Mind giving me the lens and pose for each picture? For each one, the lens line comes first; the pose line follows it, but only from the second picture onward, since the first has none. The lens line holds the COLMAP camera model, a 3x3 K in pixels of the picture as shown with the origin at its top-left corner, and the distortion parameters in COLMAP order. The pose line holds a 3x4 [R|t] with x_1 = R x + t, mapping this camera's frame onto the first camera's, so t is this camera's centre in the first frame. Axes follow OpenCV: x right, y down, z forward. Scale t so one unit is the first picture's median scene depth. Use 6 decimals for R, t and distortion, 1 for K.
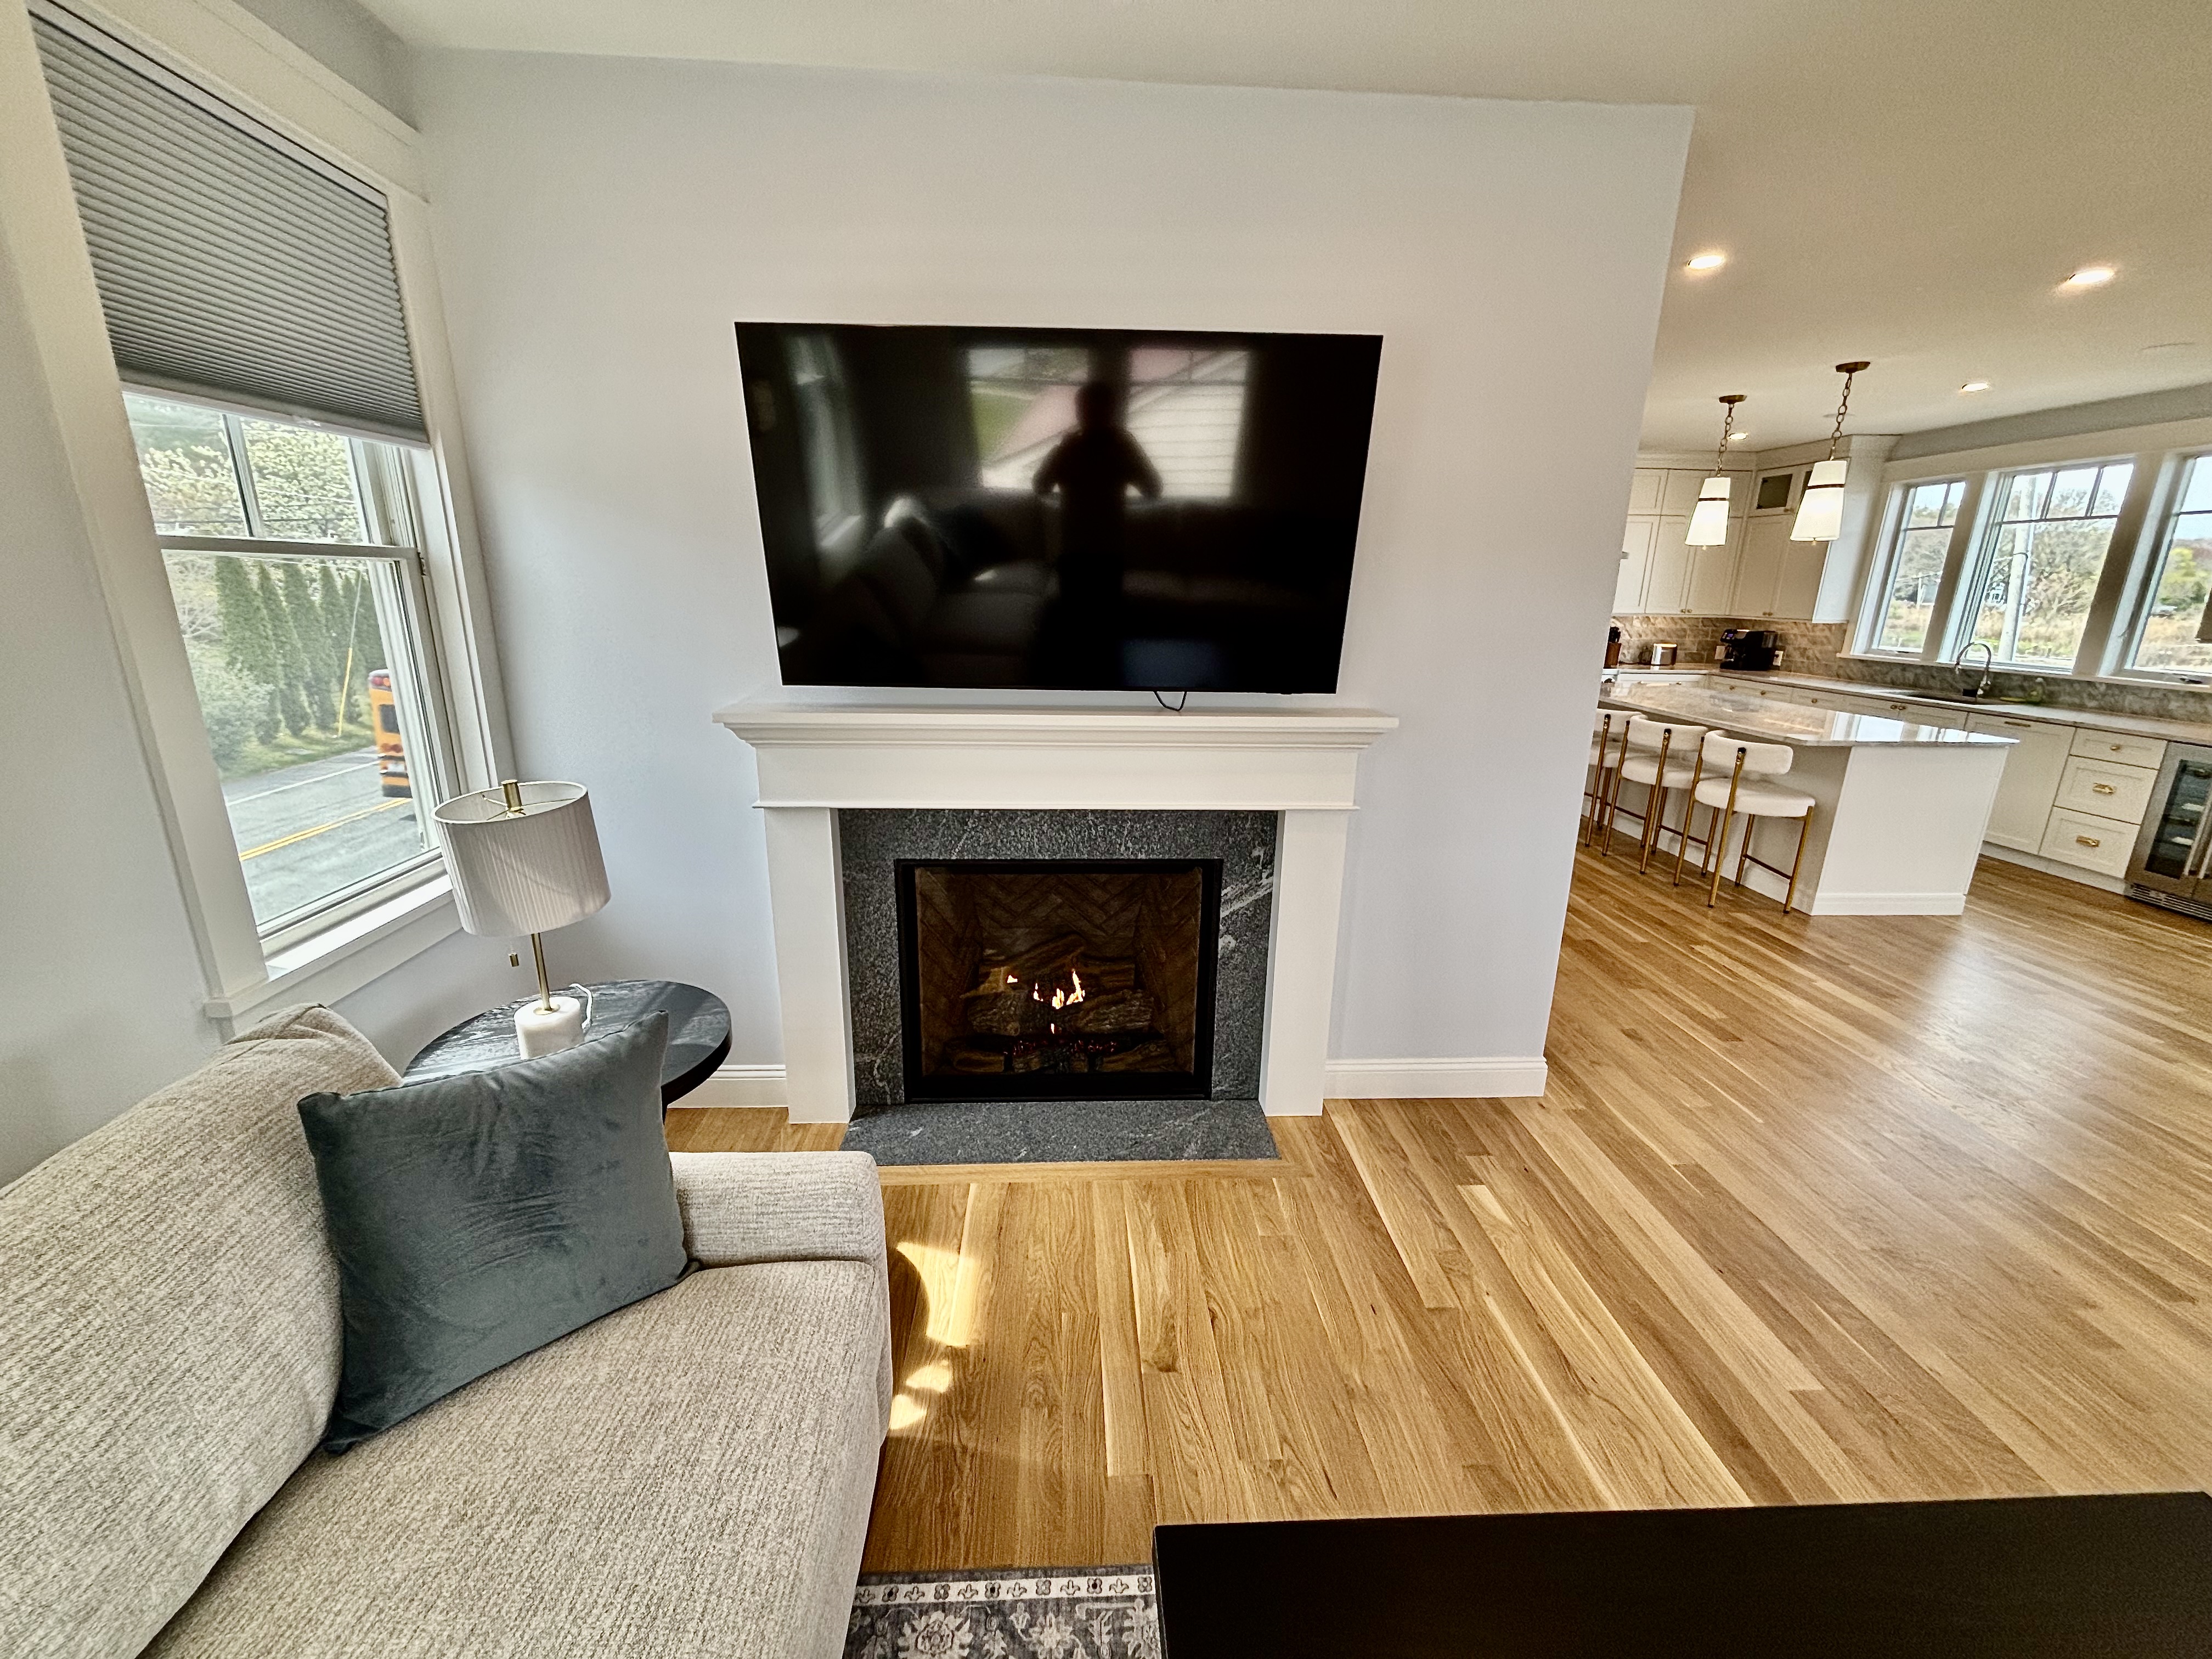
lens RADIAL K [[894.0, 0, 1098.4], [0, 894.0, 824.7], [0, 0, 1]] dist [-0.000905, 0.000715]
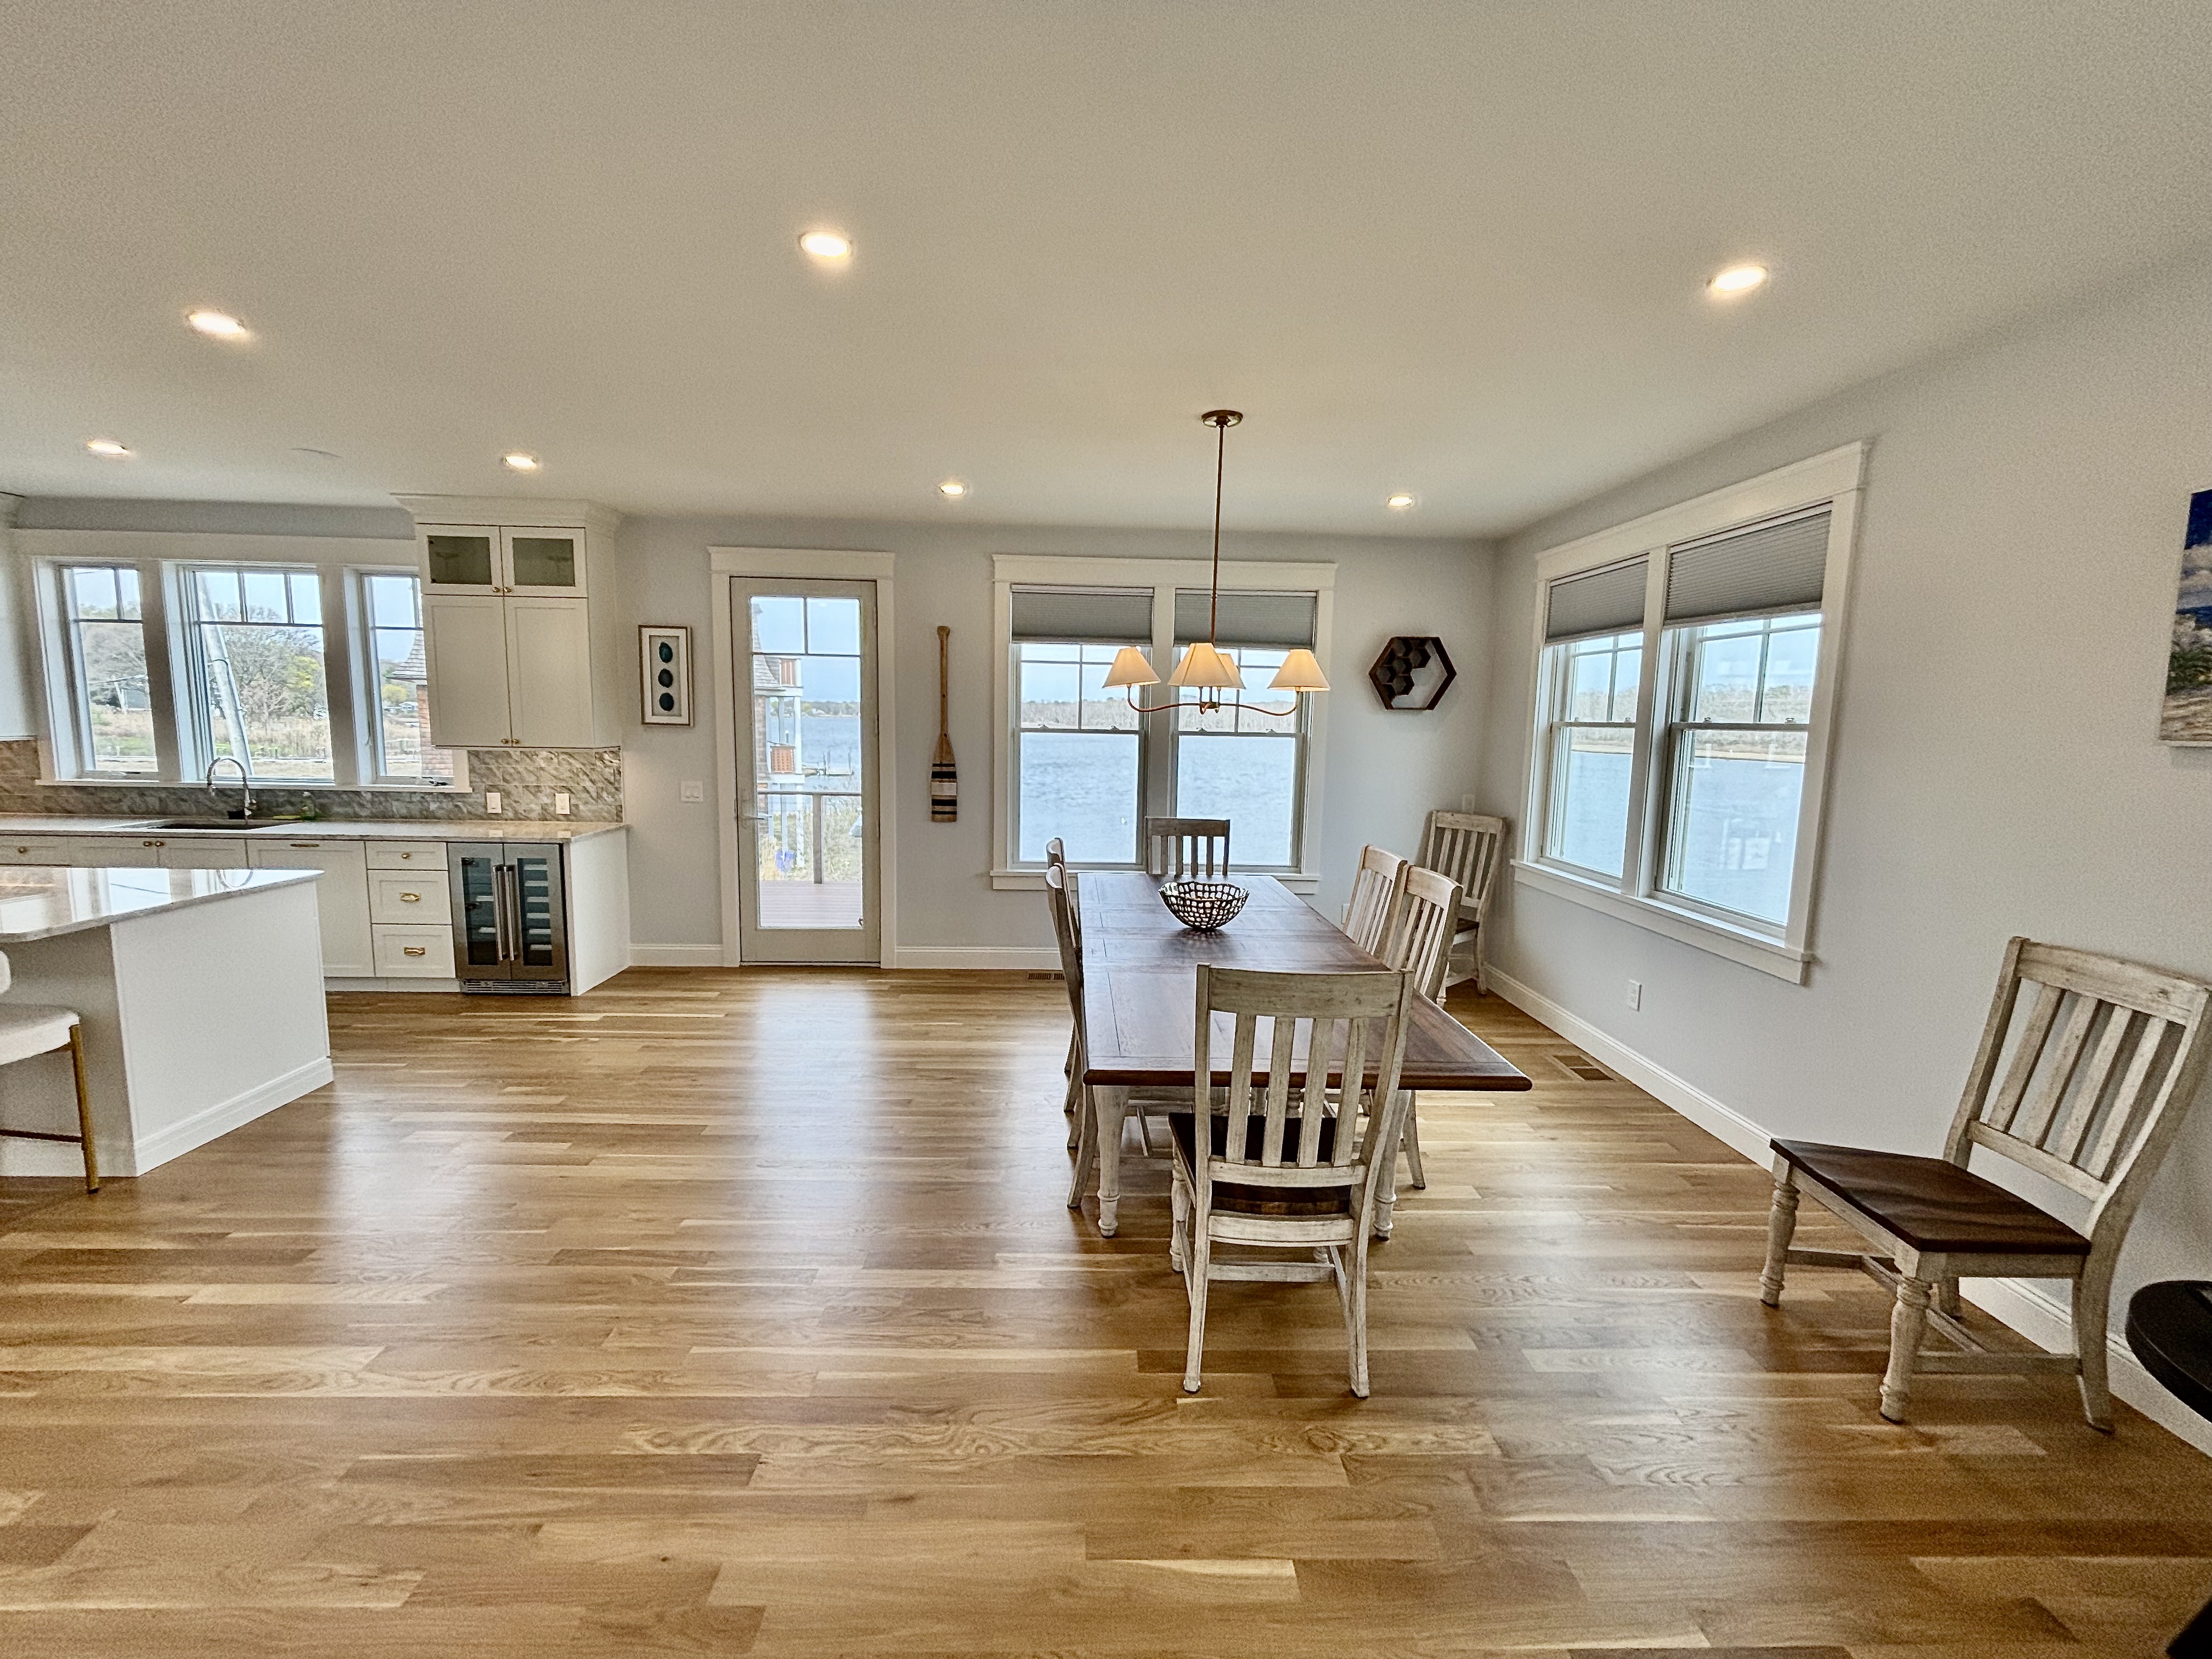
lens RADIAL K [[894.0, 0, 1098.8], [0, 894.0, 825.5], [0, 0, 1]] dist [-0.000905, 0.000715]
pose [[0.018123, -0.132511, 0.991016, 0.171950], [0.242142, 0.962254, 0.124237, -0.054516], [-0.970071, 0.237715, 0.049525, 0.195238]]
